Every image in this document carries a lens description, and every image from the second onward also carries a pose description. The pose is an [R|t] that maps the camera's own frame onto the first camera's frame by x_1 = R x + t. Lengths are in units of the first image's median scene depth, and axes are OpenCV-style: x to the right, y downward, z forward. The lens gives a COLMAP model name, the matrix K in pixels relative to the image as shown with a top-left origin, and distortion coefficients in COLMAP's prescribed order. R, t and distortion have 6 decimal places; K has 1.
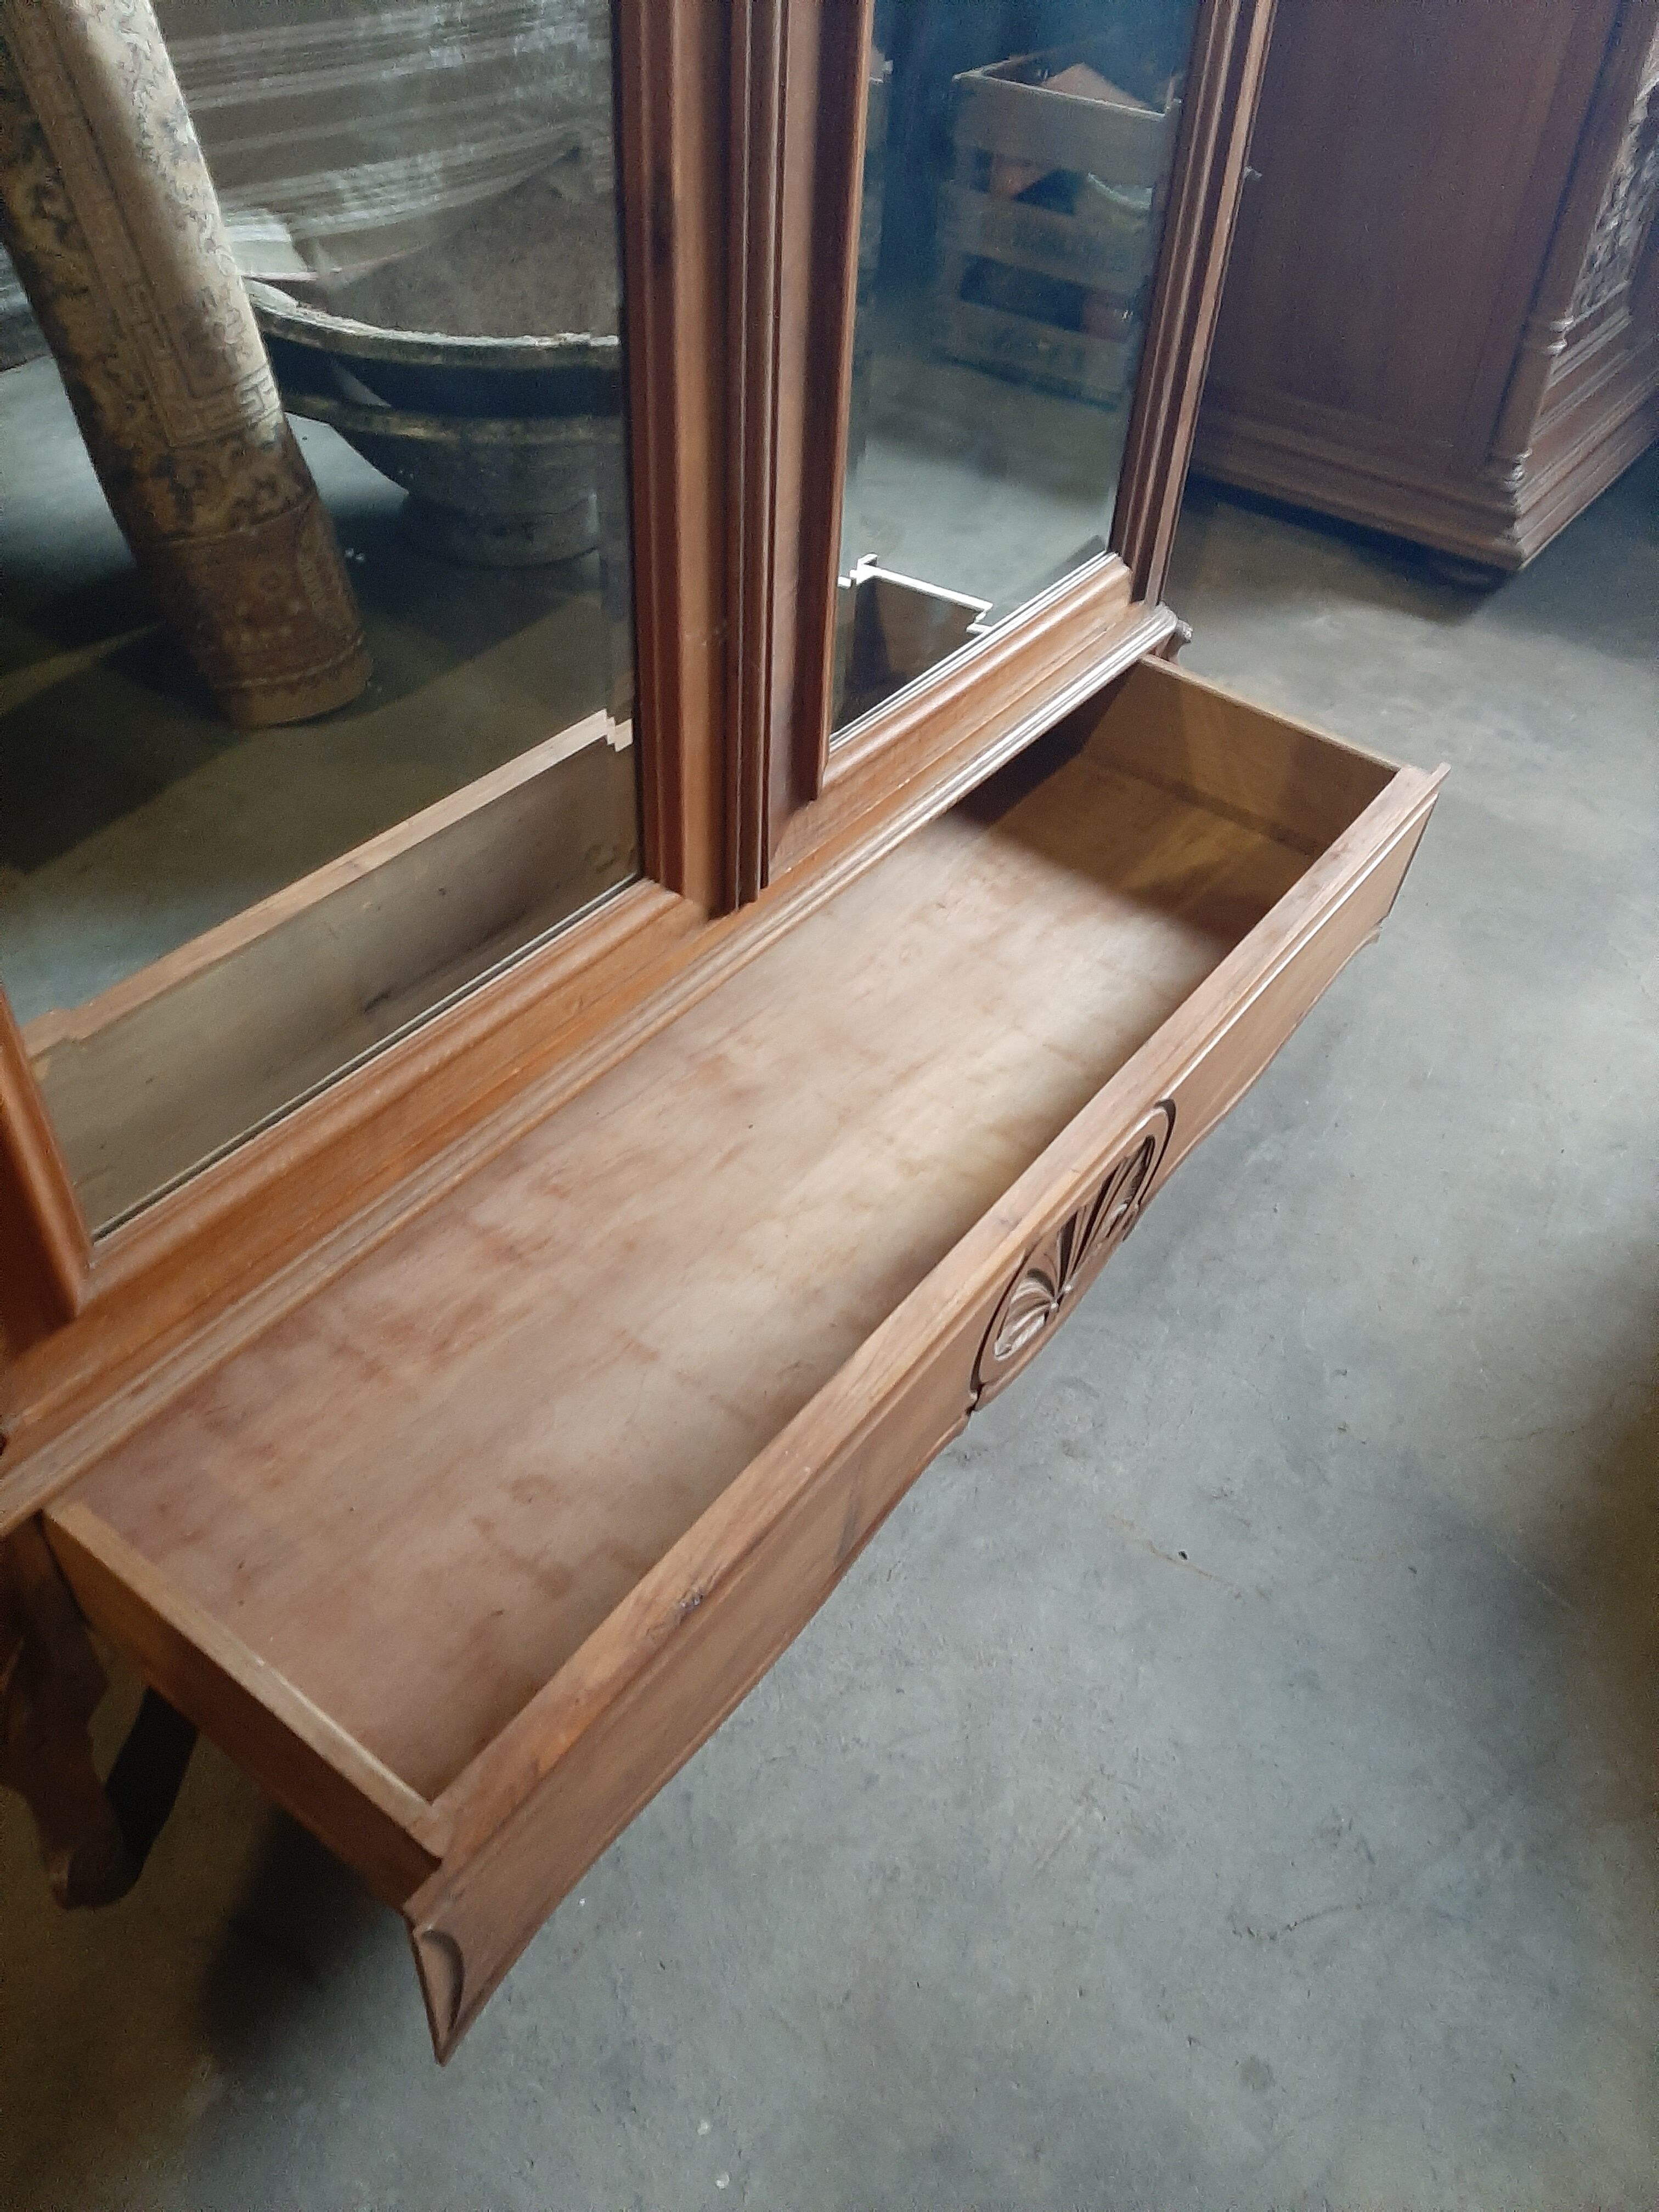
lens RADIAL K [[1694.2, 0, 827.3], [0, 1694.2, 1053.5], [0, 0, 1]] dist [0.007996, -0.042724]
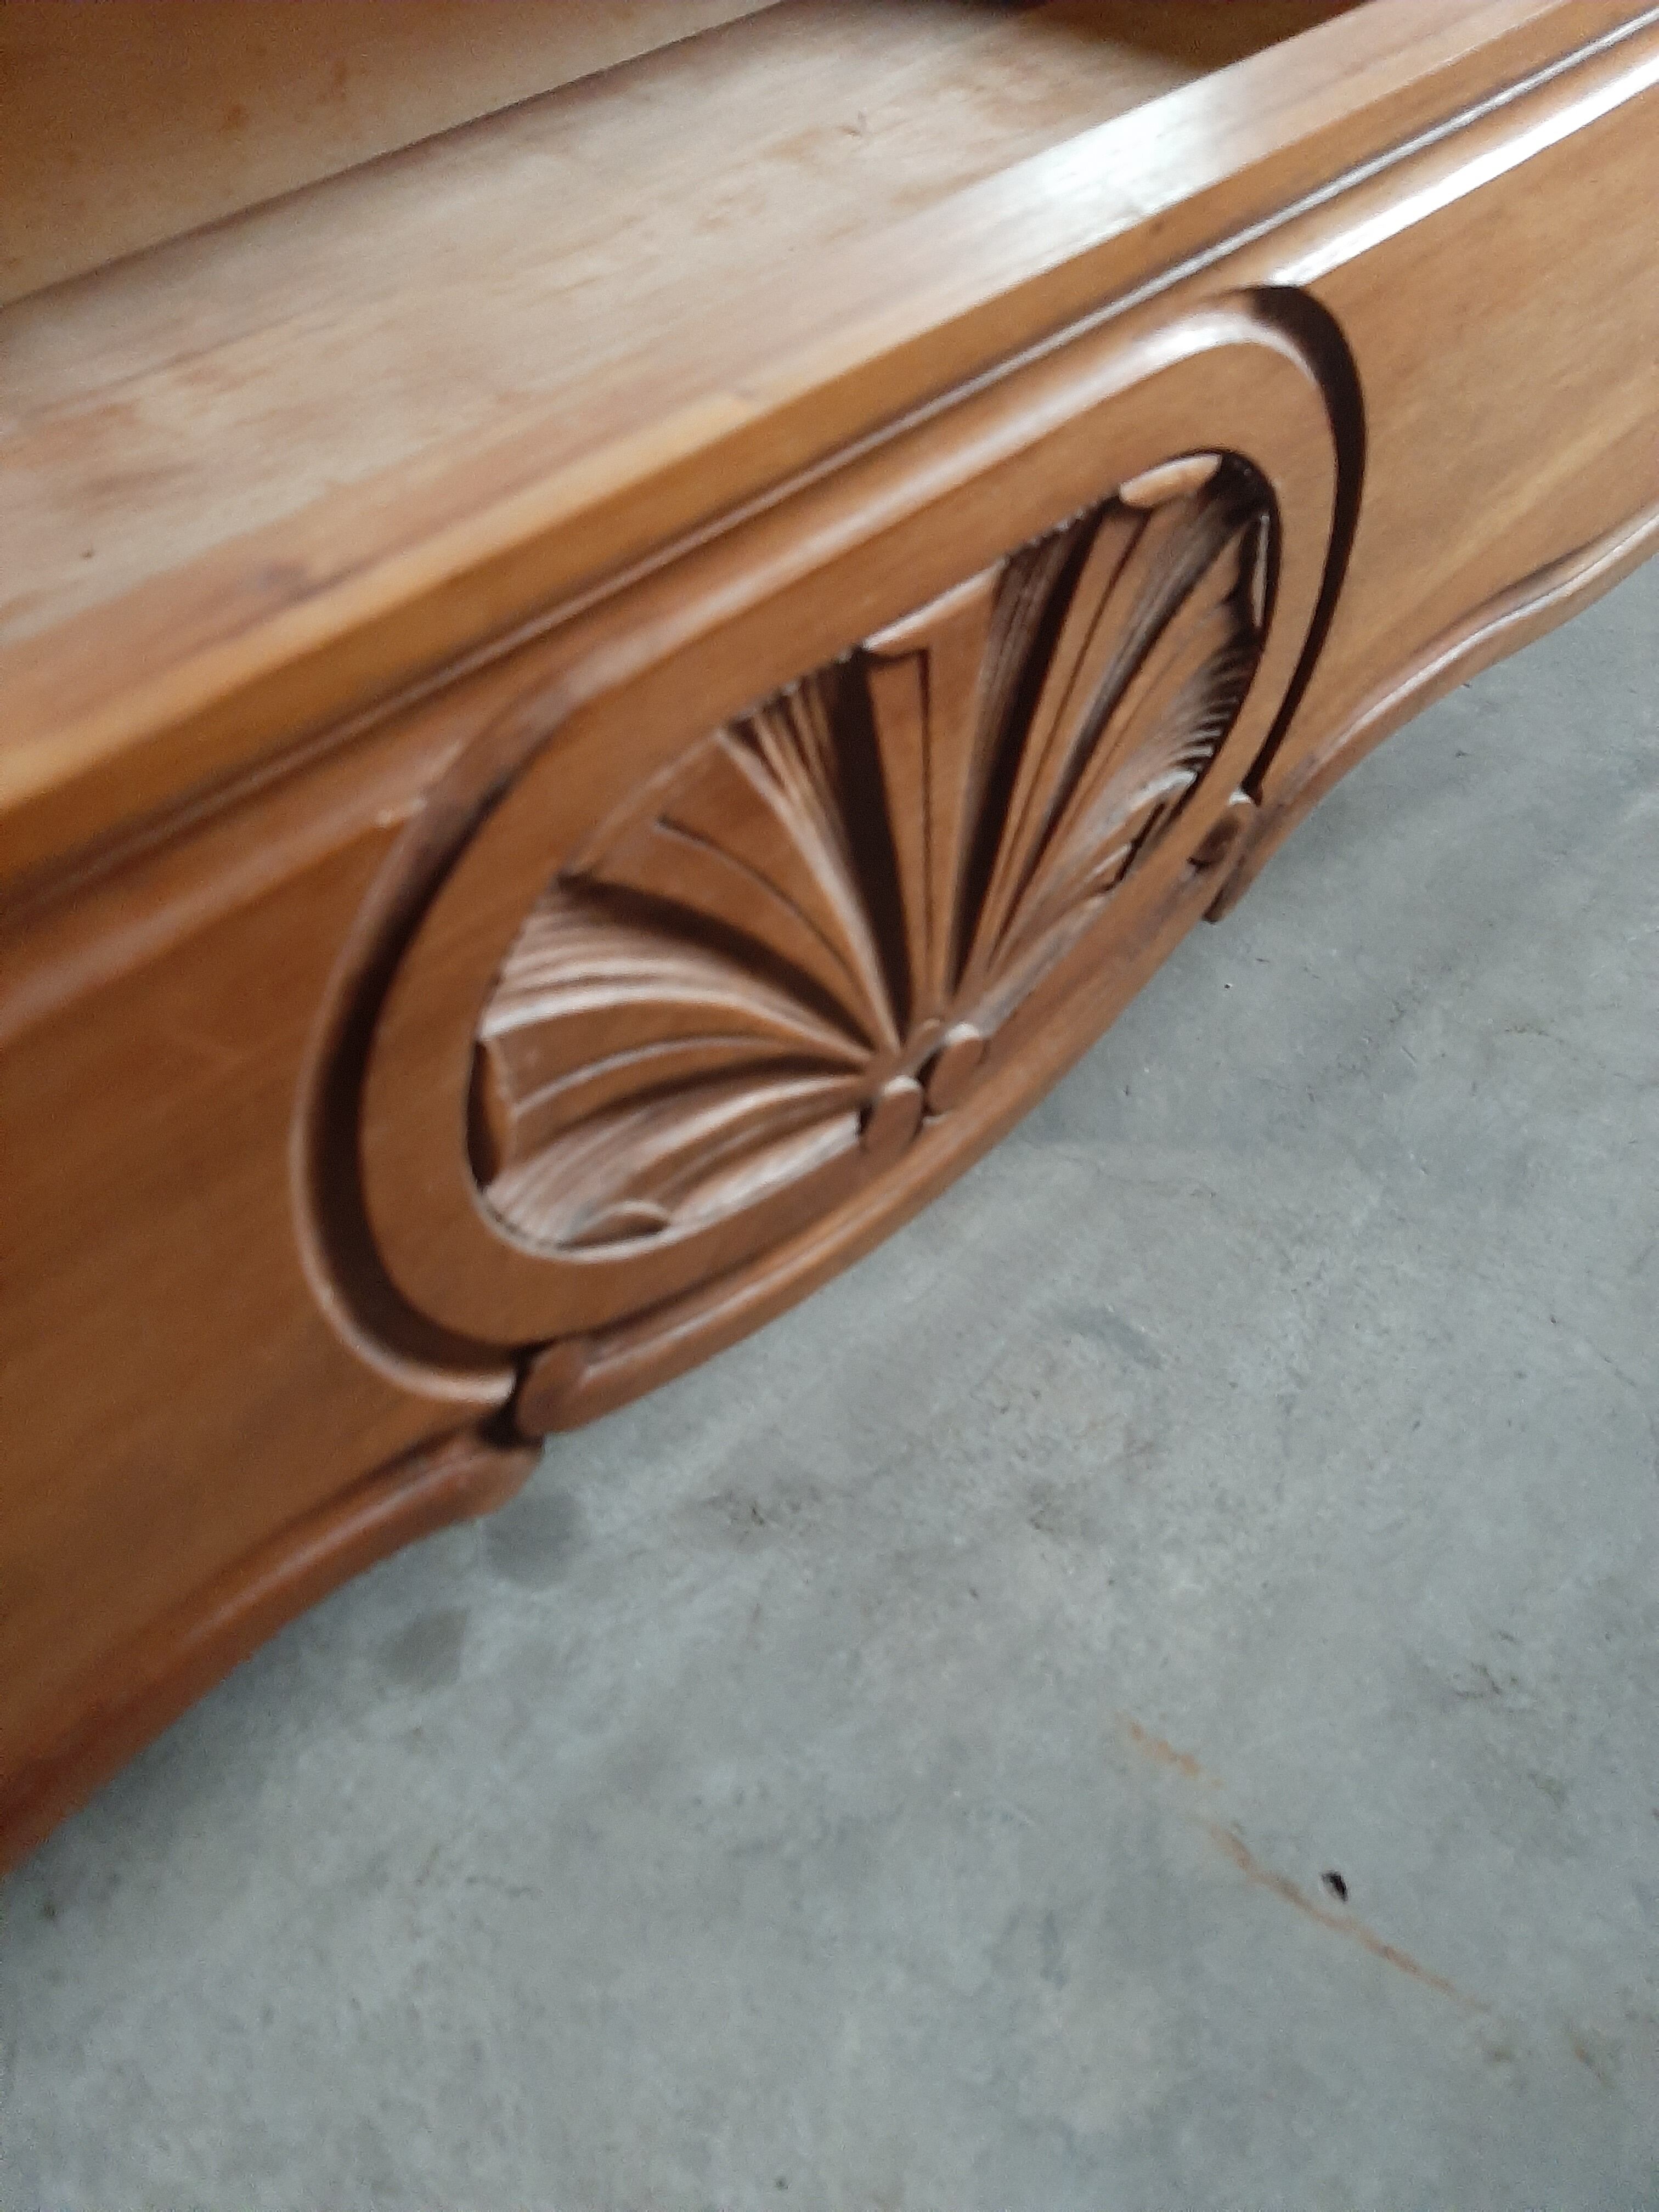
lens RADIAL K [[1766.5, 0, 829.5], [0, 1766.5, 1106.0], [0, 0, 1]] dist [0.044112, -0.117492]
pose [[0.982928, 0.031282, -0.181312, 0.165124], [-0.012009, 0.994247, 0.106433, 0.110927], [0.183598, -0.102439, 0.977649, 0.643651]]
